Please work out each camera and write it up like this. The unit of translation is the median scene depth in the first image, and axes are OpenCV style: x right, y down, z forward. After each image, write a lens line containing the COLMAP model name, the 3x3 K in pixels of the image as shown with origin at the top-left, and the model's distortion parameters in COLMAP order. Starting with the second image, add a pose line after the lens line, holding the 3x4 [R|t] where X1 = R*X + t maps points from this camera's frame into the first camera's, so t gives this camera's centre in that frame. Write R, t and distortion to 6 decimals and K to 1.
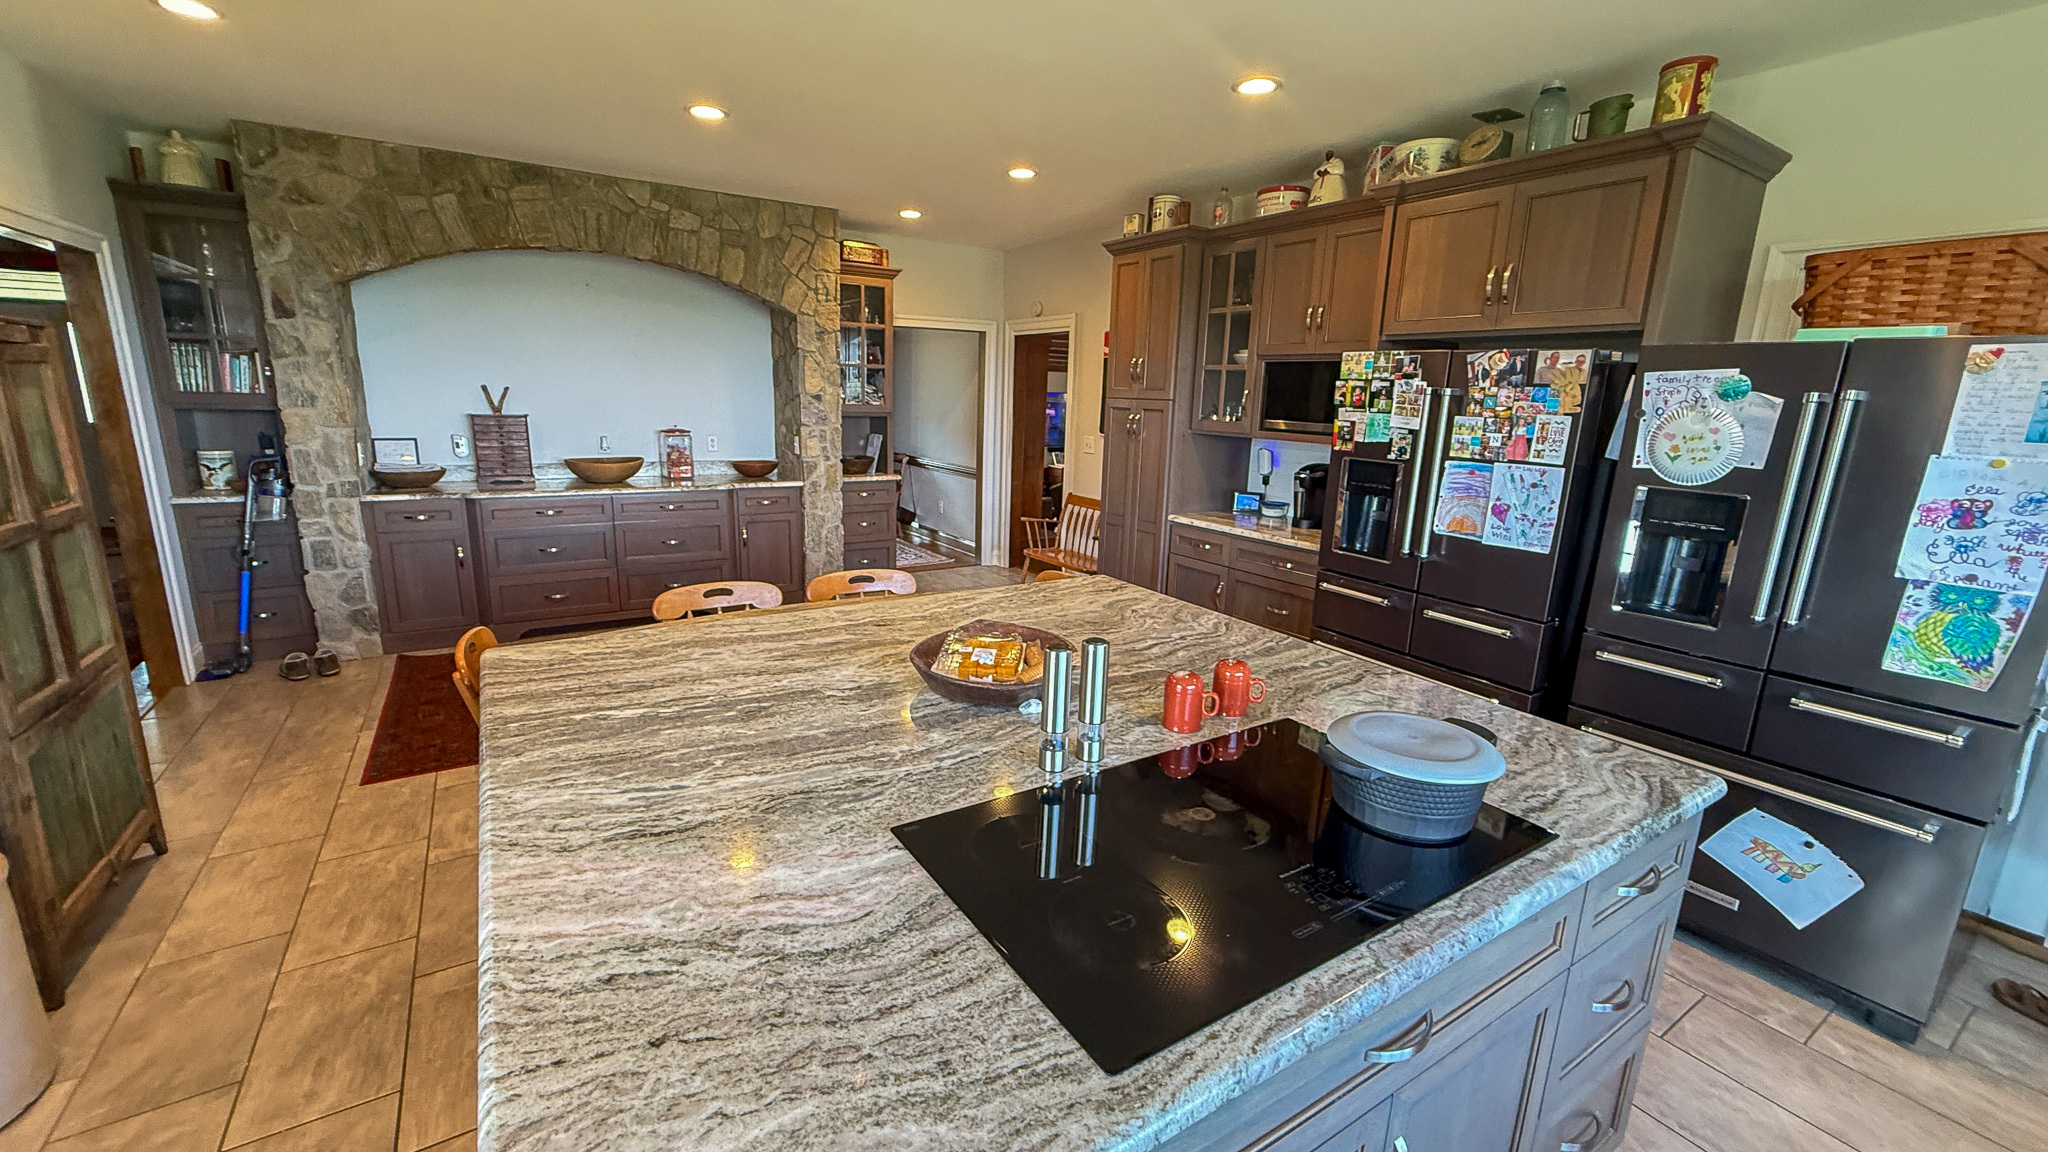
lens RADIAL K [[813.2, 0, 1016.5], [0, 813.2, 576.8], [0, 0, 1]] dist [0.002490, -0.000172]
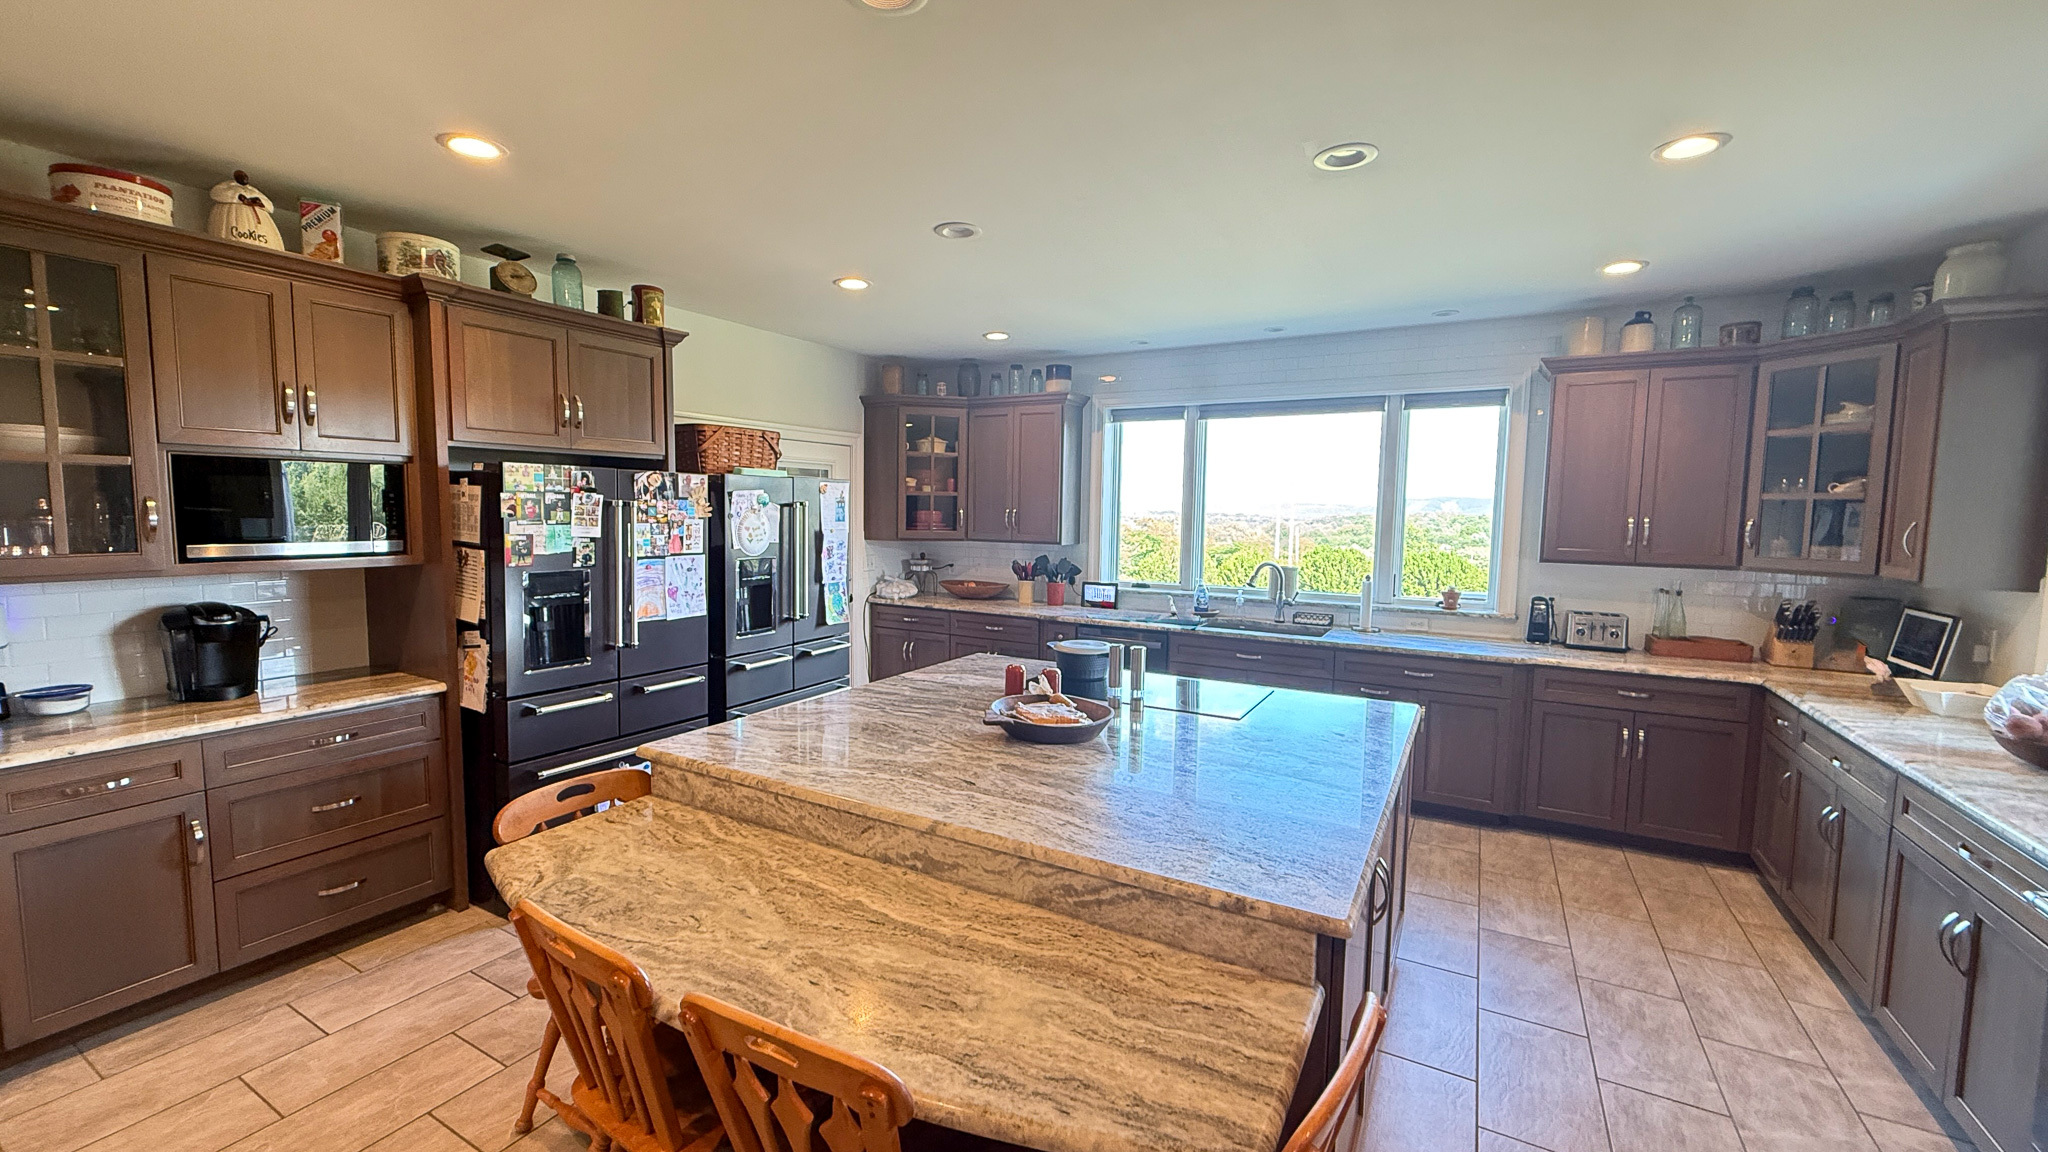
lens RADIAL K [[813.2, 0, 1017.7], [0, 813.2, 574.7], [0, 0, 1]] dist [0.002490, -0.000172]
pose [[-0.467489, -0.110652, 0.877046, -0.756569], [0.170446, 0.962235, 0.212252, -0.273966], [-0.867411, 0.248715, -0.430974, 1.012117]]
